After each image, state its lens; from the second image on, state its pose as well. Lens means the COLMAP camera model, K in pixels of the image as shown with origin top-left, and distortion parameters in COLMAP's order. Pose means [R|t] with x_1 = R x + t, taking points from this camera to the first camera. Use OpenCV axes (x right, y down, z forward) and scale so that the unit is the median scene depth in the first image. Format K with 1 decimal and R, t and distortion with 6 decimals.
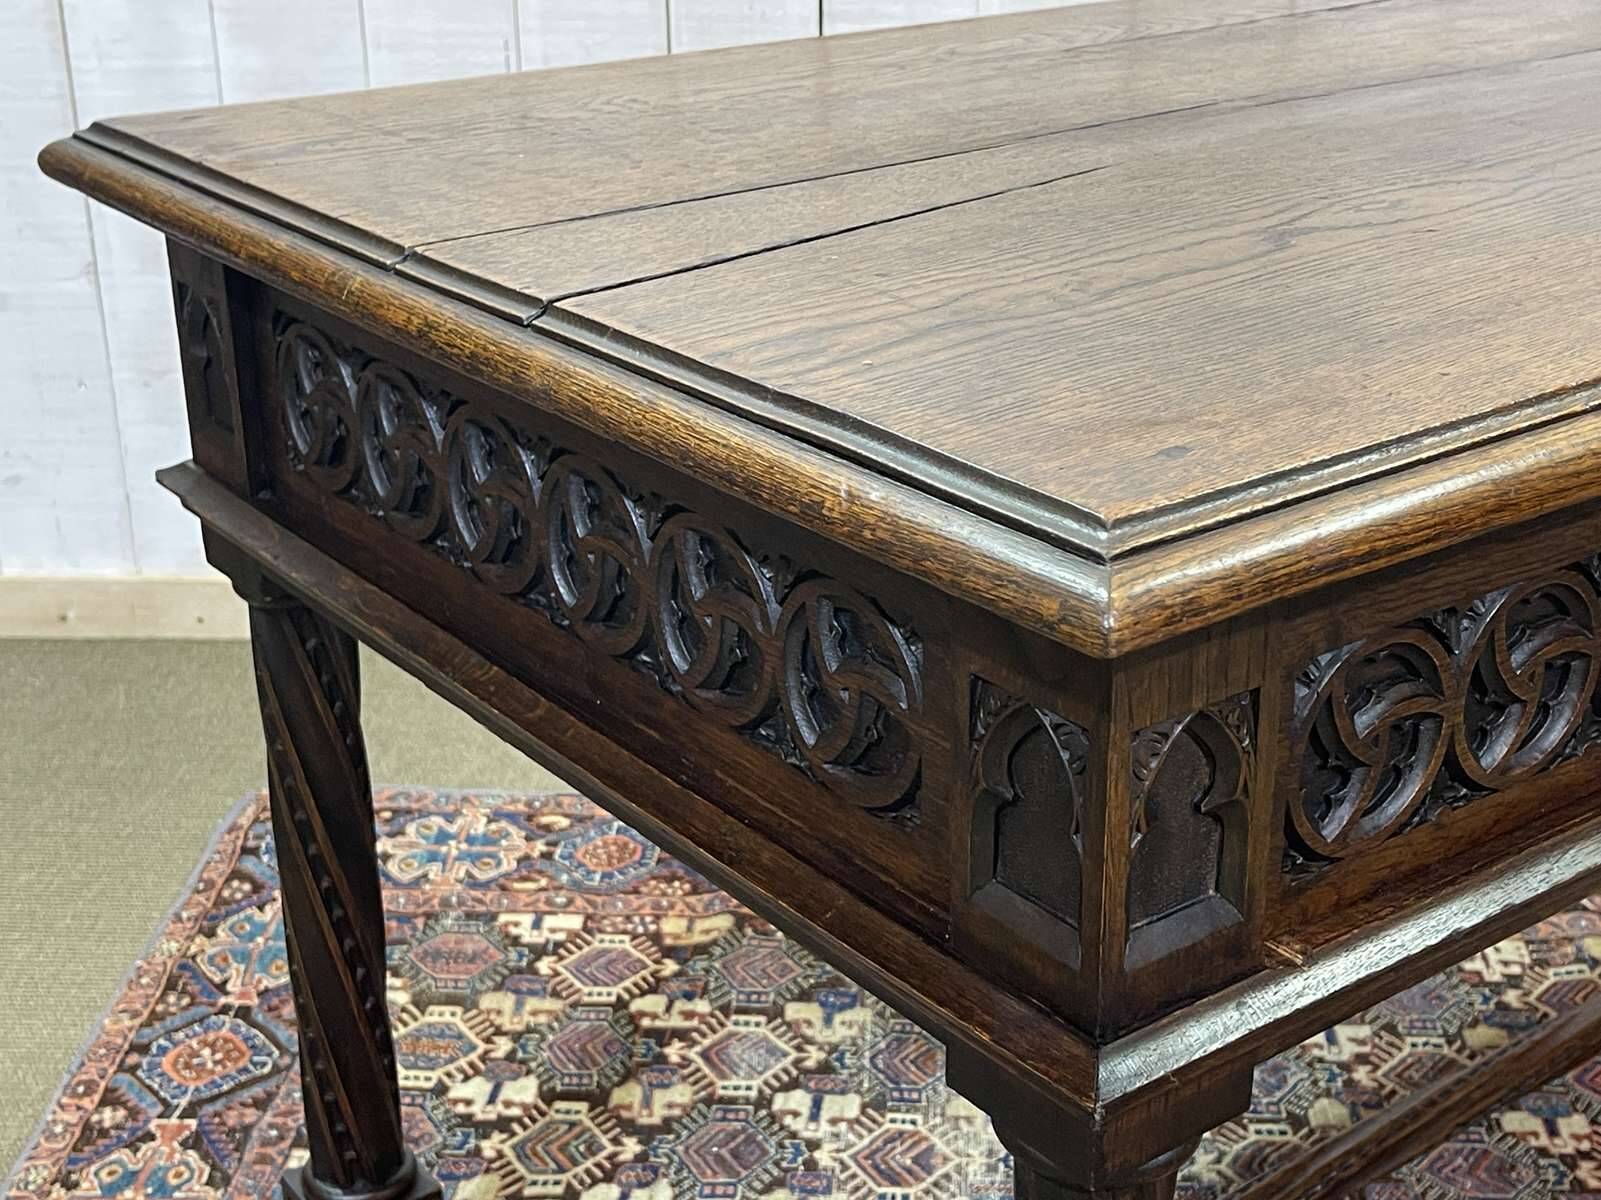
lens RADIAL K [[2267.2, 0, 817.1], [0, 2267.2, 605.7], [0, 0, 1]] dist [0.066177, 0.000000]
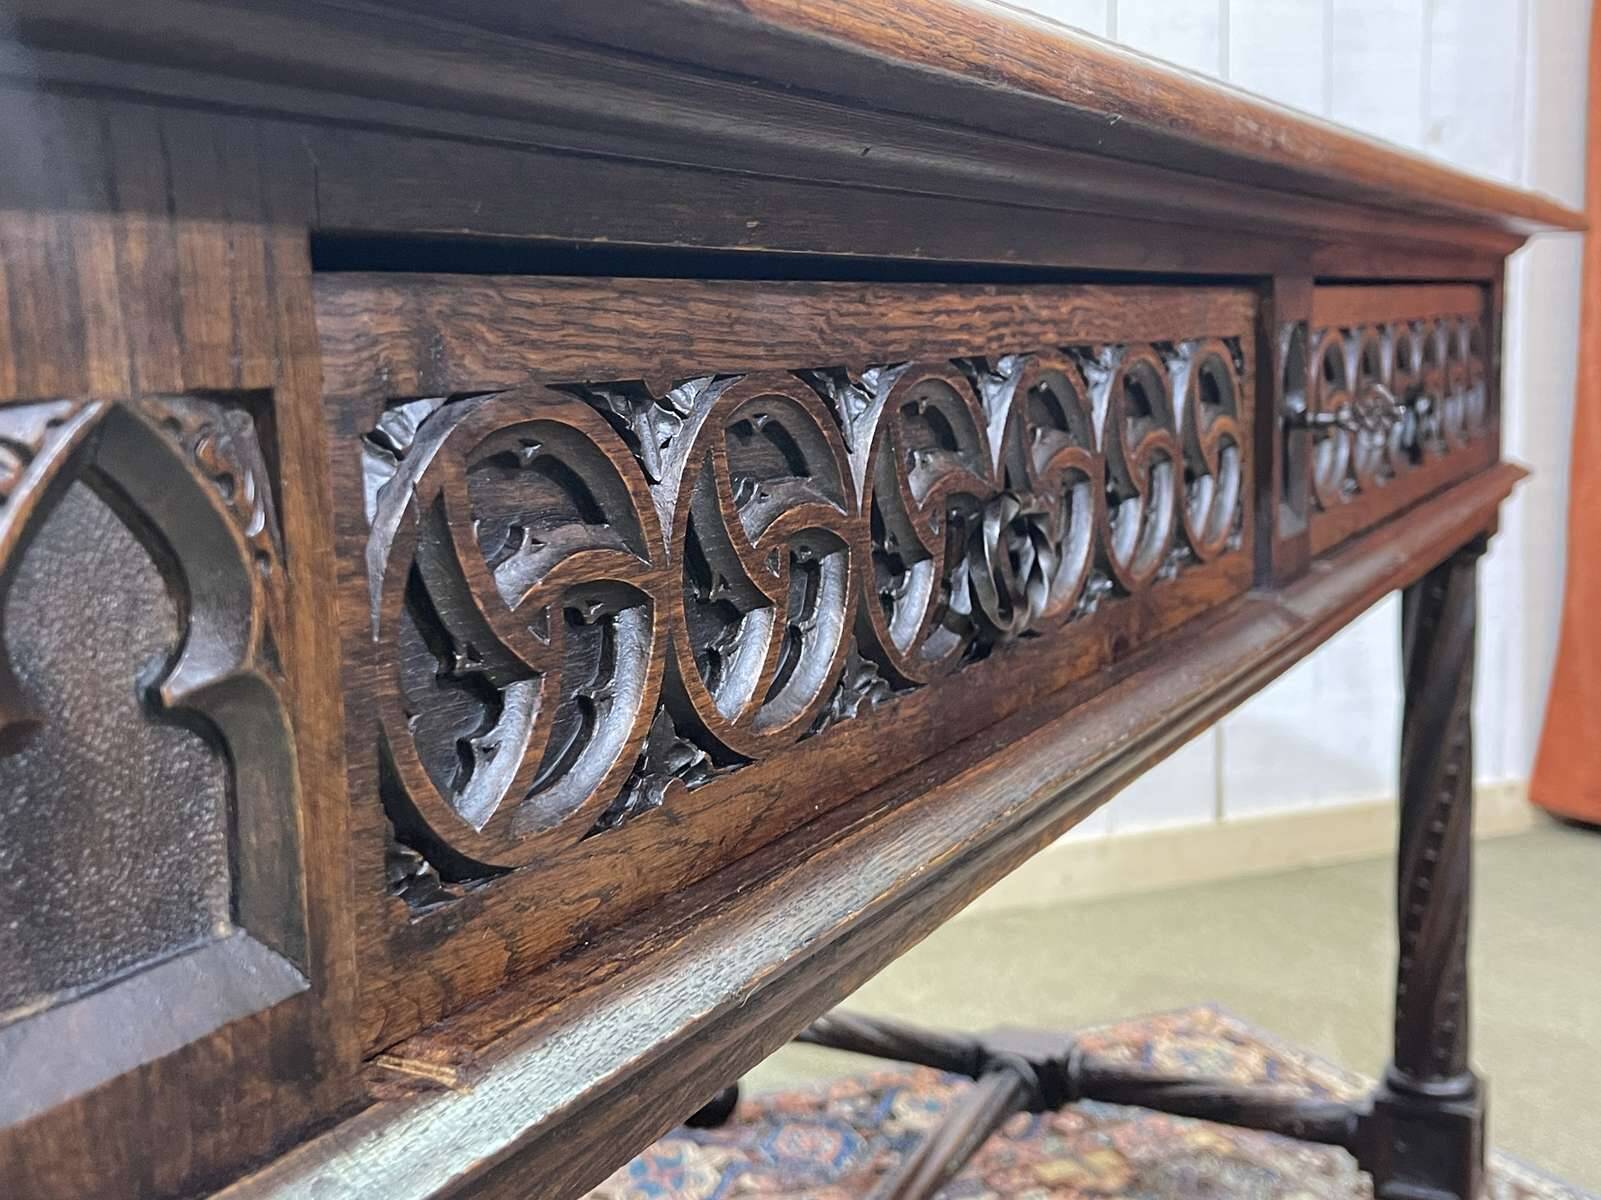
lens RADIAL K [[1826.2, 0, 805.3], [0, 1826.2, 570.3], [0, 0, 1]] dist [0.043405, 0.000000]
pose [[0.904690, -0.067825, 0.420636, 0.055902], [0.175994, 0.958577, -0.223956, 0.066680], [-0.388023, 0.276640, 0.879152, 0.270198]]
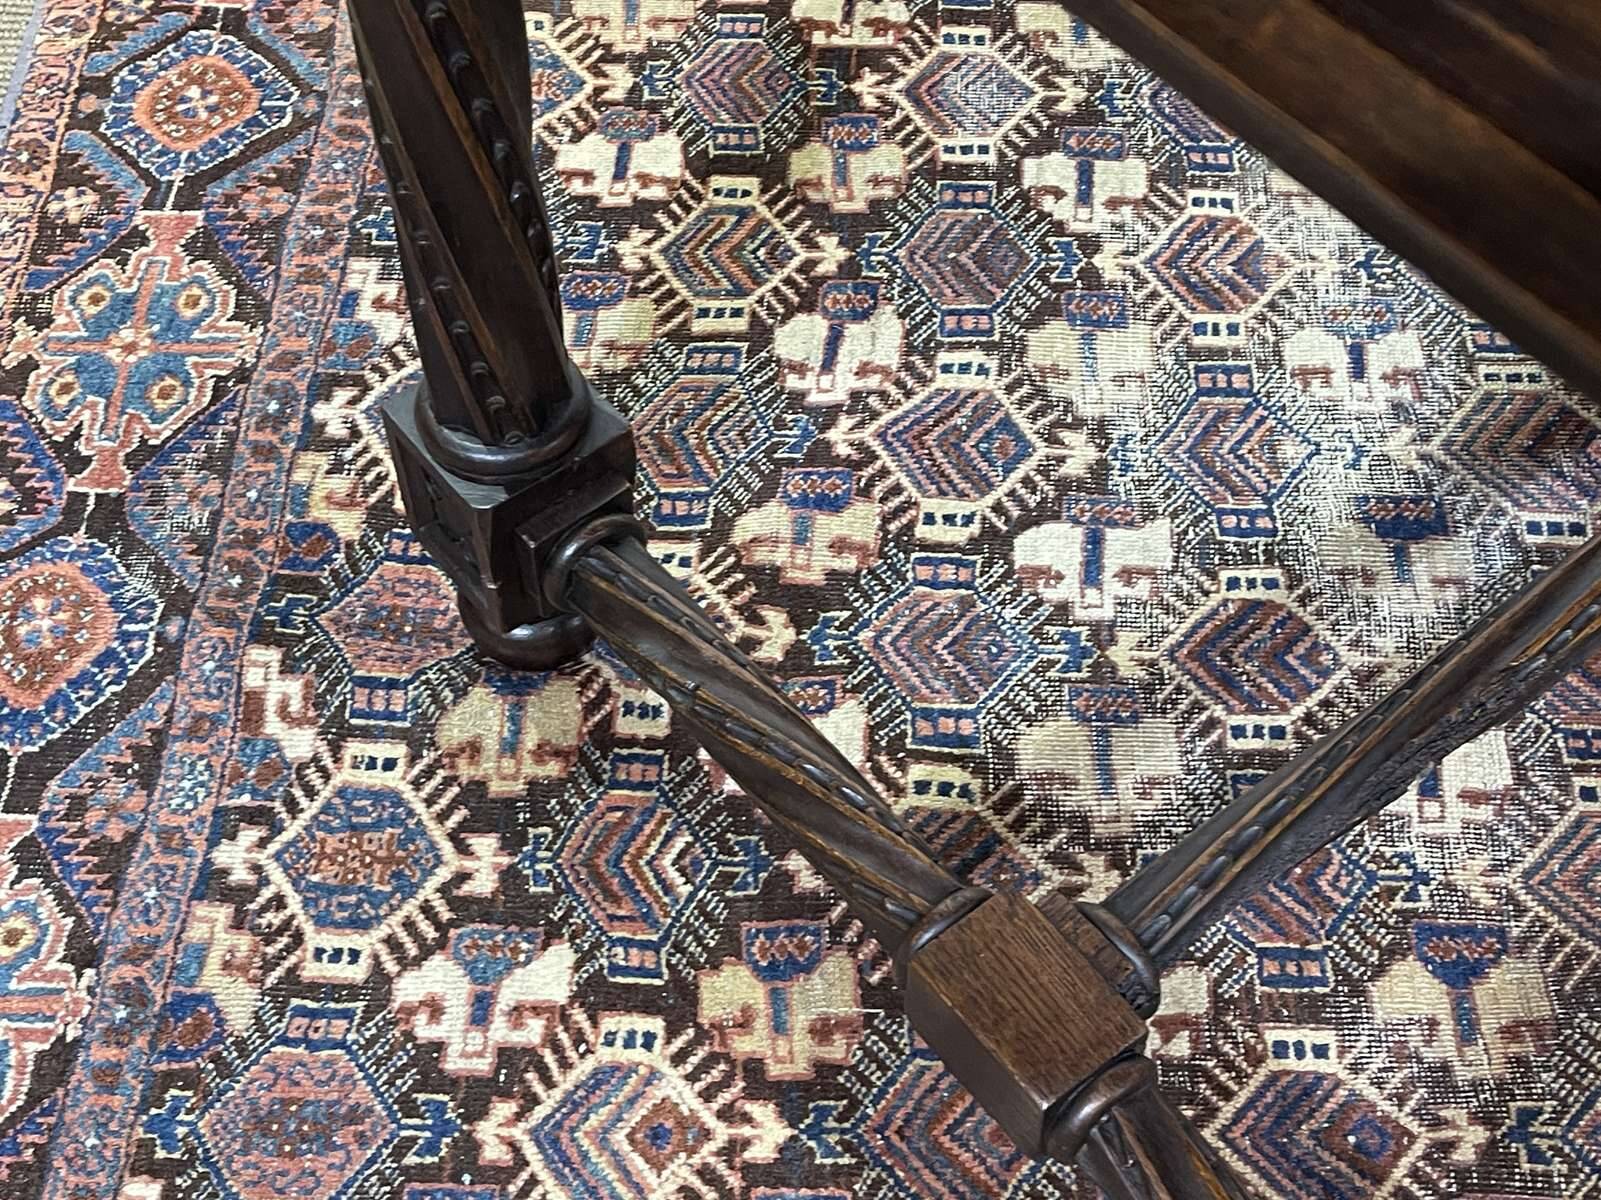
lens RADIAL K [[2267.2, 0, 802.5], [0, 2267.2, 603.4], [0, 0, 1]] dist [0.066177, 0.000000]
pose [[0.999519, -0.019825, 0.023828, -0.105079], [0.004525, 0.853809, 0.520567, -0.033521], [-0.030664, -0.520209, 0.853488, 0.329926]]
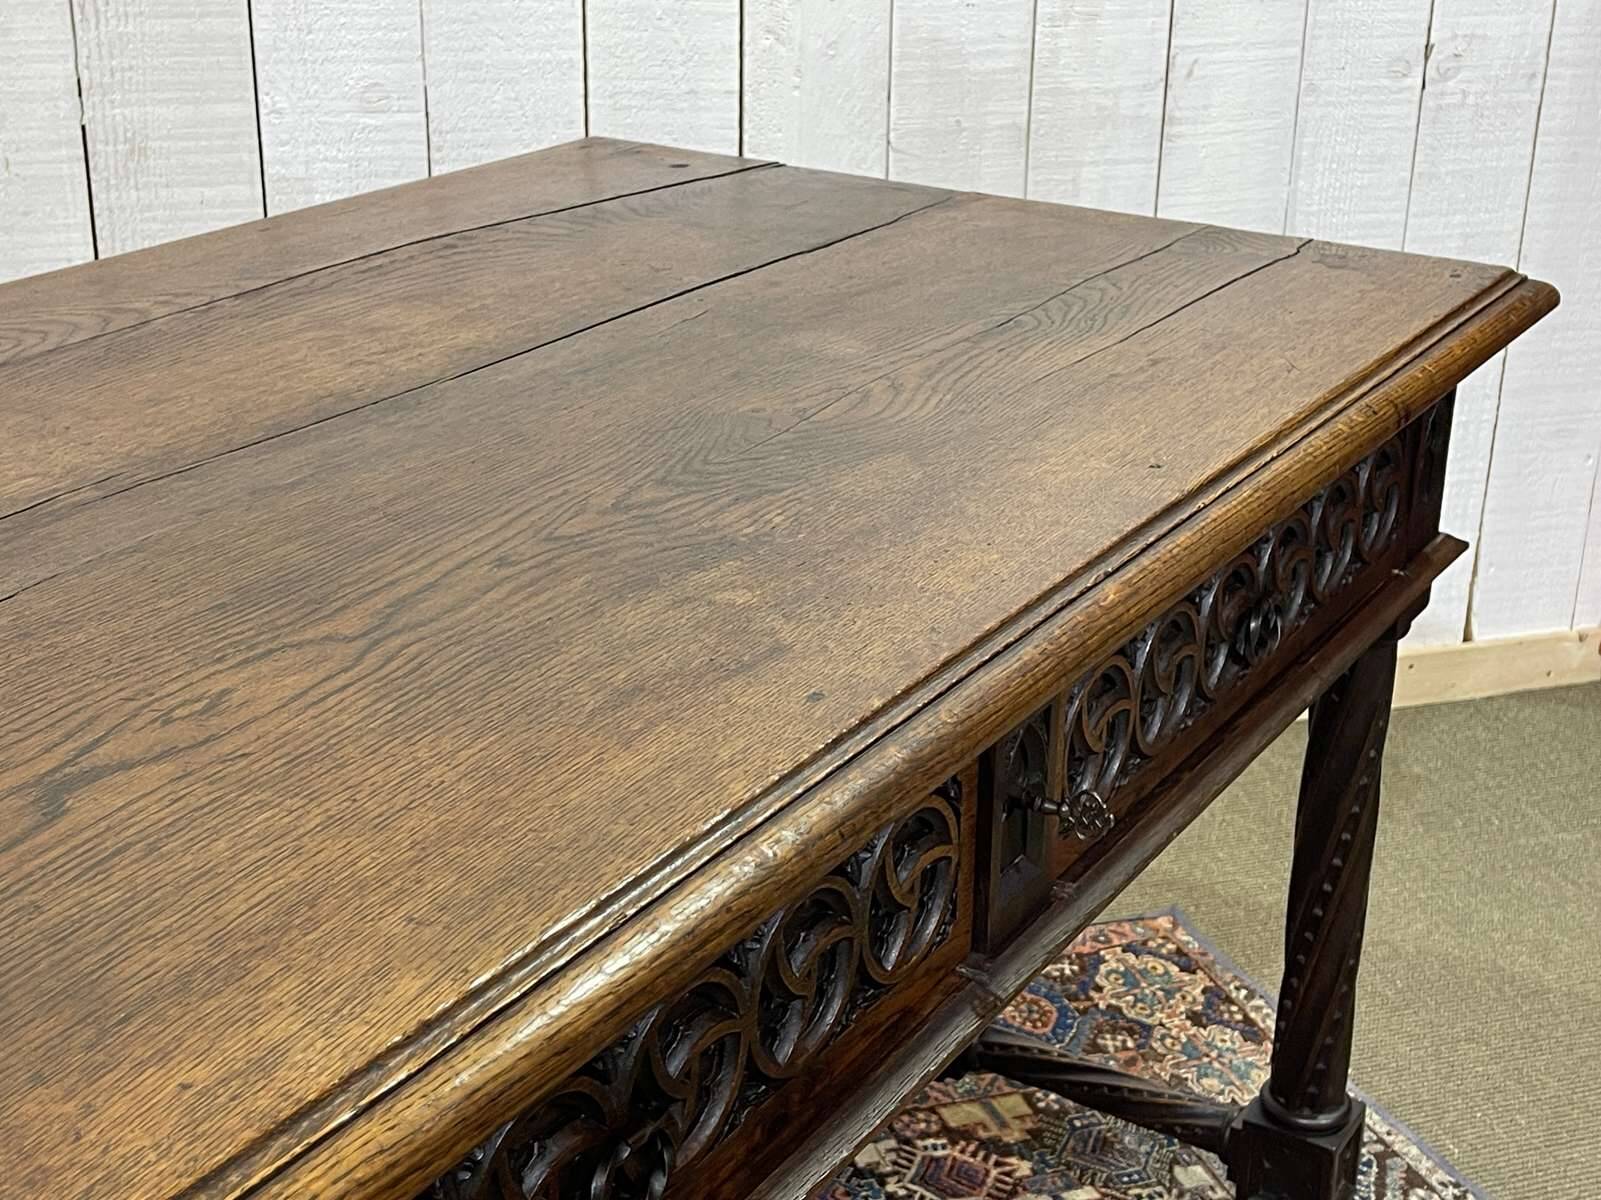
lens RADIAL K [[2267.2, 0, 817.4], [0, 2267.2, 621.7], [0, 0, 1]] dist [0.066177, 0.000000]
pose [[0.929717, -0.112088, 0.350802, 0.089381], [0.110381, 0.993577, 0.024931, -0.109252], [-0.351343, 0.015543, 0.936118, 0.058503]]
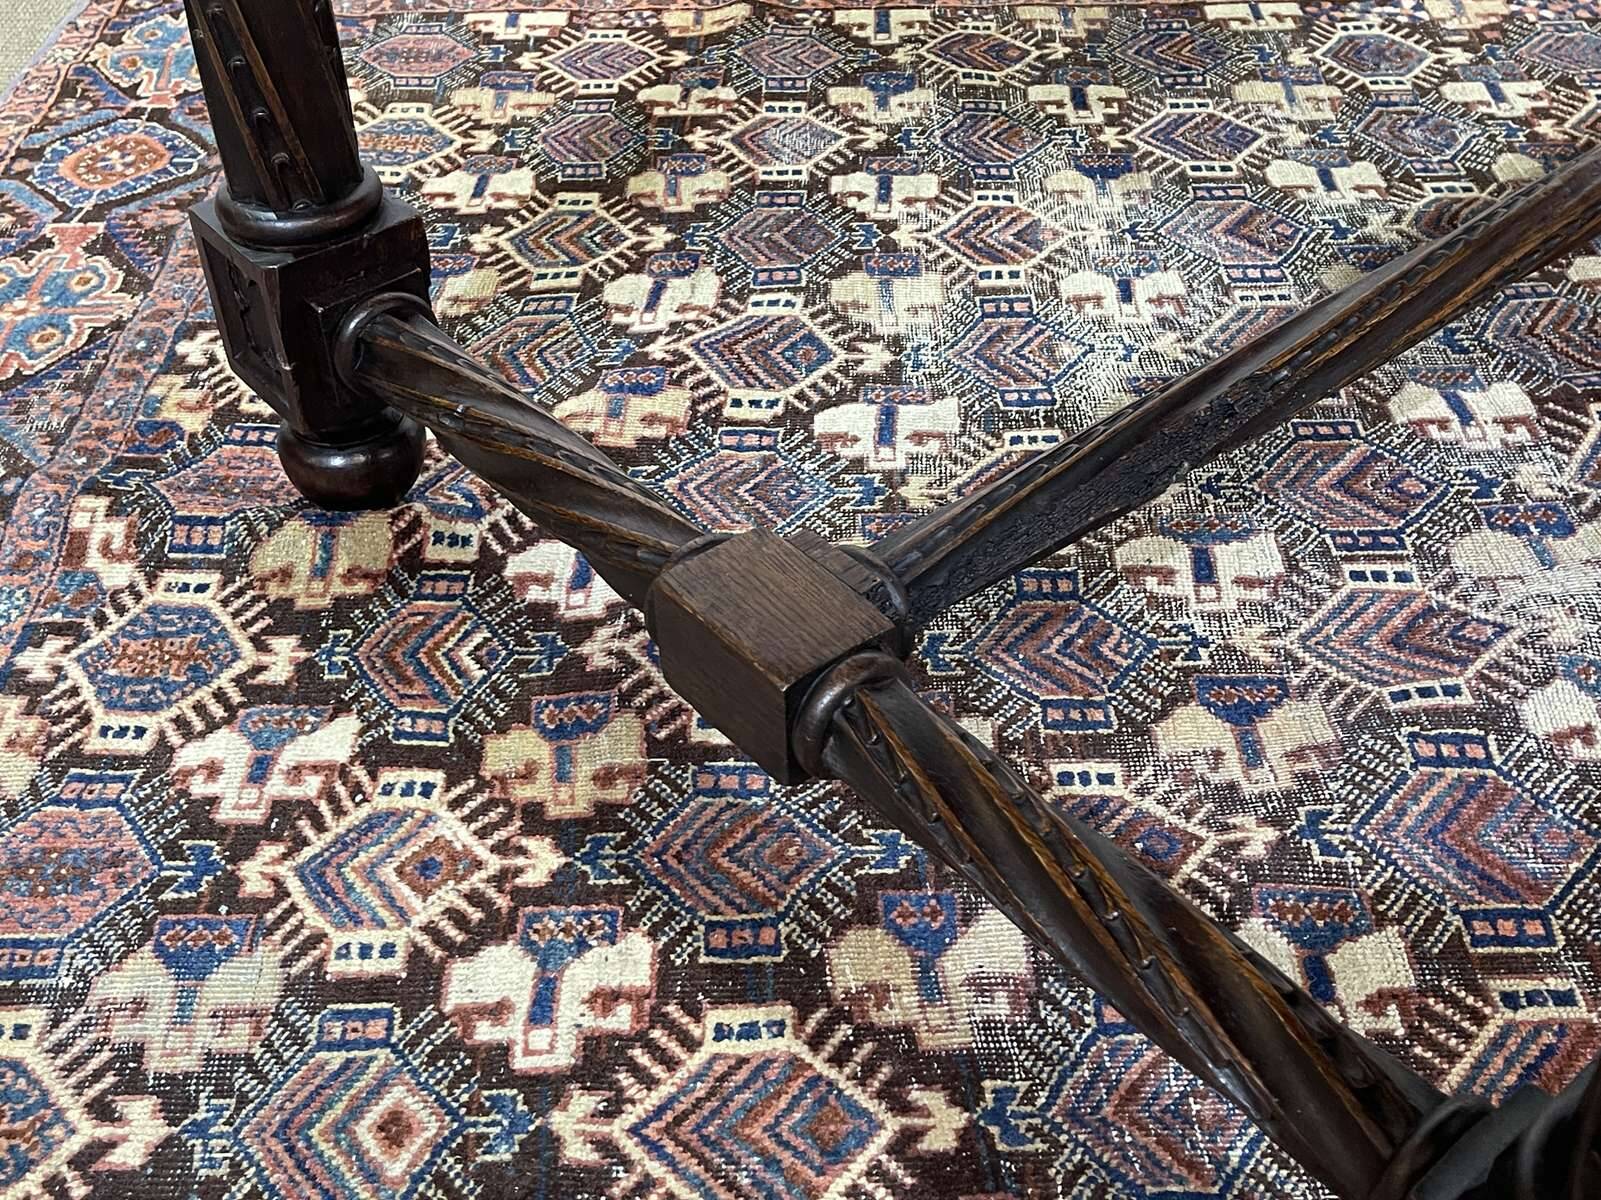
lens RADIAL K [[1826.2, 0, 794.9], [0, 1826.2, 570.1], [0, 0, 1]] dist [0.043405, 0.000000]
pose [[0.998552, -0.040245, 0.035690, -0.059446], [0.028309, 0.957361, 0.287502, 0.160368], [-0.045739, -0.286076, 0.957115, 0.338290]]
